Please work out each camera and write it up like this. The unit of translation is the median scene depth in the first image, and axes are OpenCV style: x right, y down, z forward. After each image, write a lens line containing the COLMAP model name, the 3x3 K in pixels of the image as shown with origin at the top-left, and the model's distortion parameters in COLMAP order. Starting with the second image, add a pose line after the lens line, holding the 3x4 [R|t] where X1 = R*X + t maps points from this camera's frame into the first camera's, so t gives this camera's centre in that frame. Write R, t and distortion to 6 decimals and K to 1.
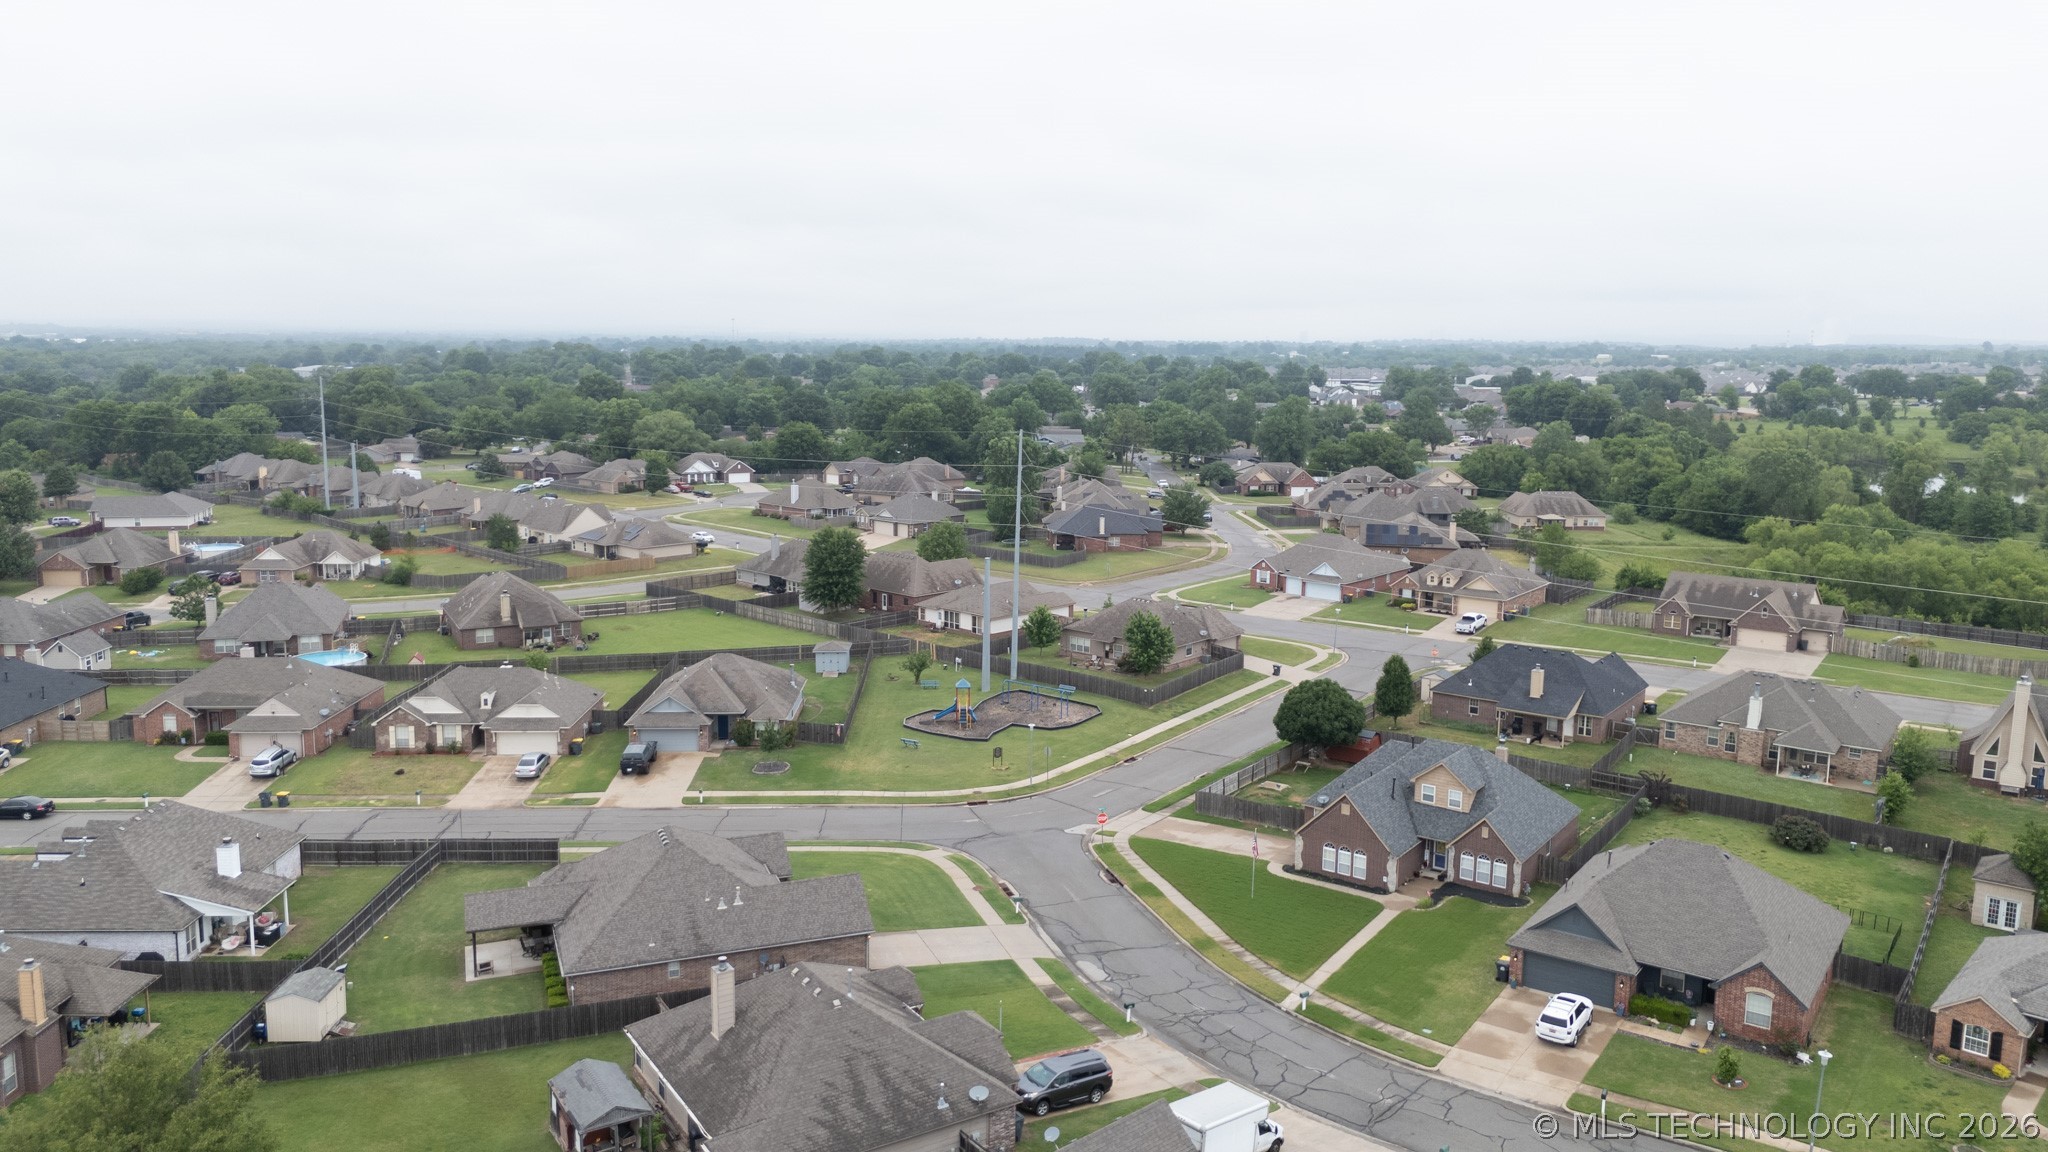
lens RADIAL K [[1497.8, 0, 1039.8], [0, 1497.8, 581.0], [0, 0, 1]] dist [0.029632, -0.028367]
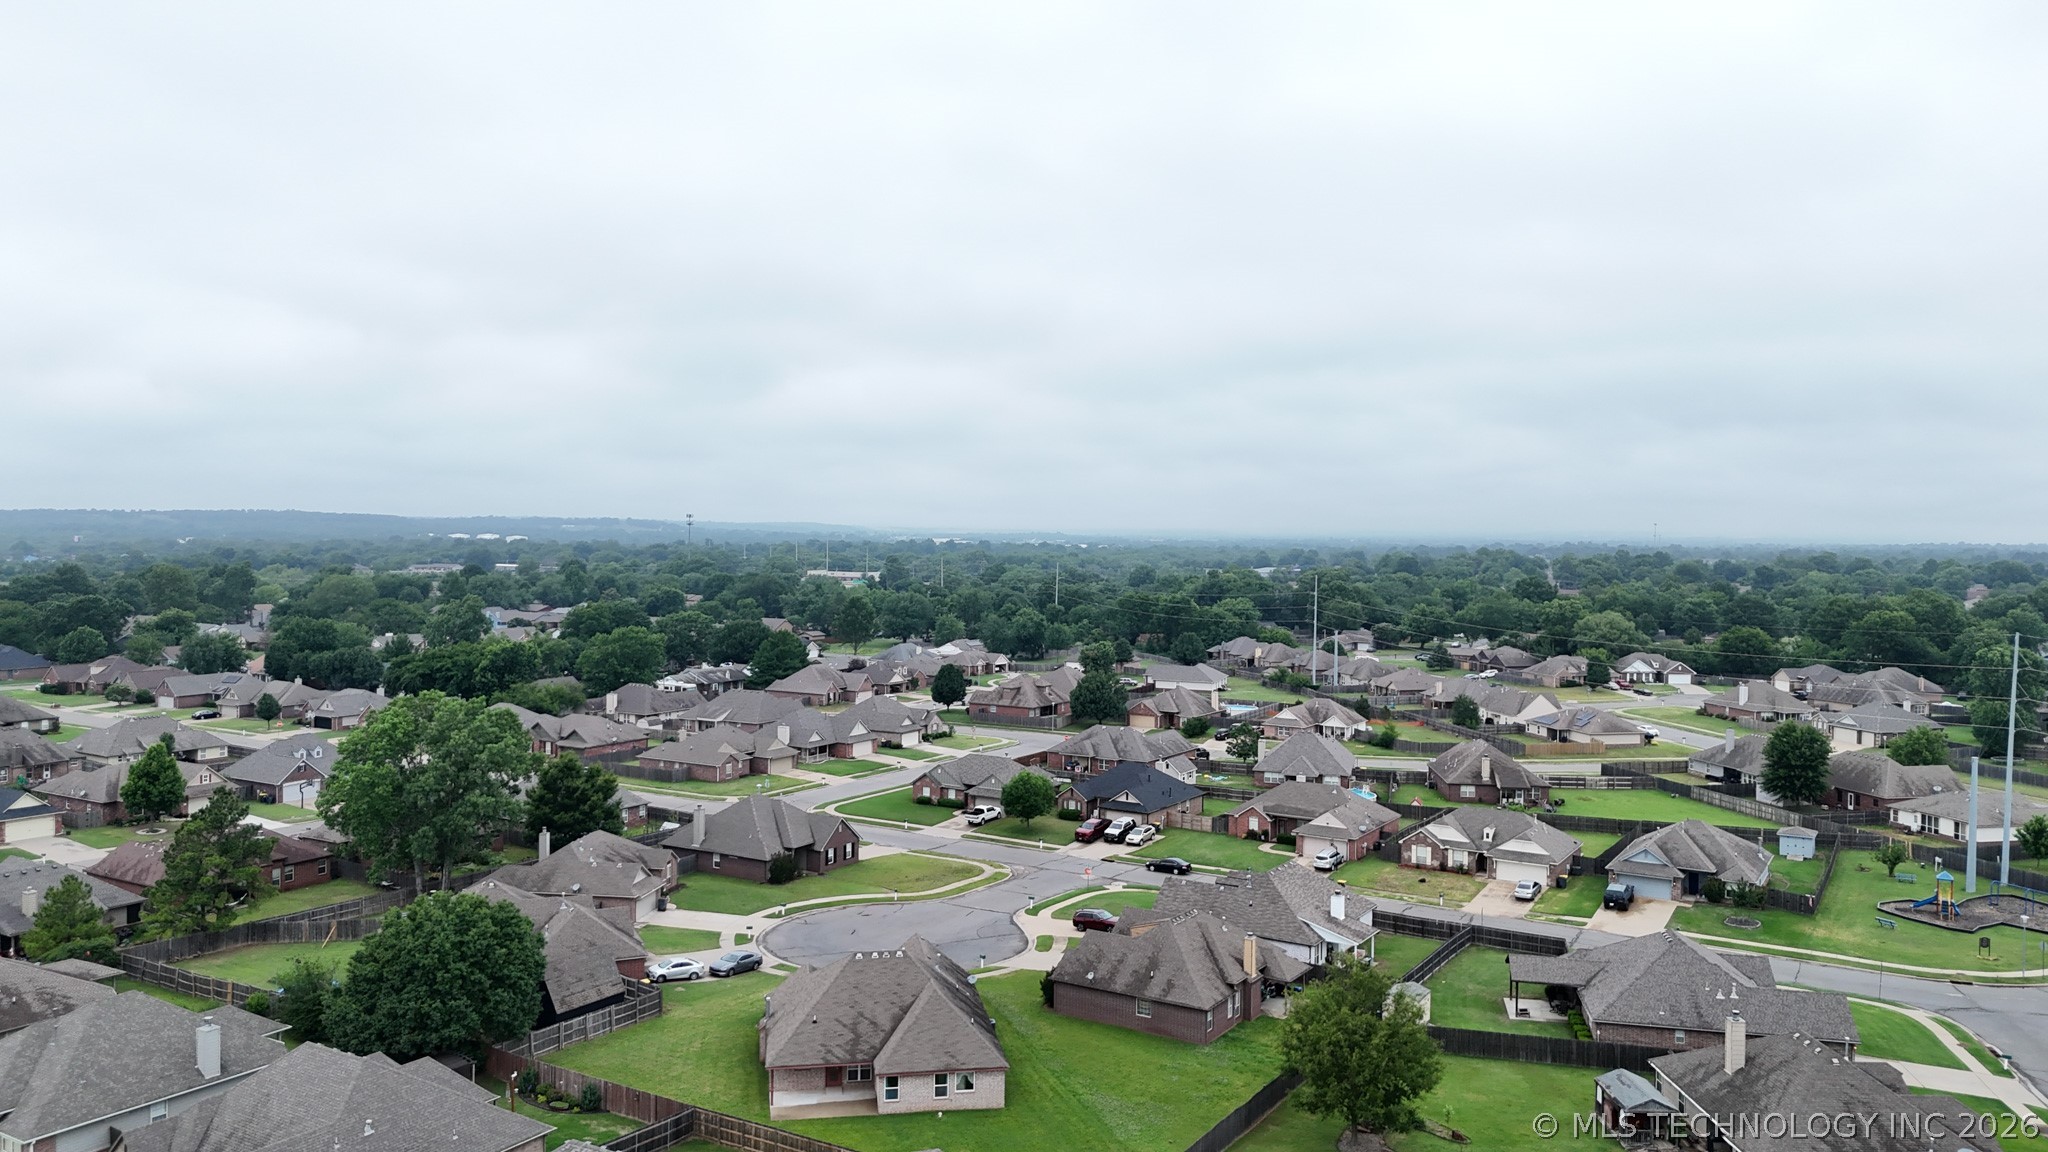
lens RADIAL K [[1497.8, 0, 1020.3], [0, 1497.8, 582.2], [0, 0, 1]] dist [0.029632, -0.028367]
pose [[0.827279, 0.016601, -0.561545, 0.001373], [-0.091691, 0.990150, -0.105809, 0.031218], [0.554258, 0.139022, 0.820653, -0.190516]]
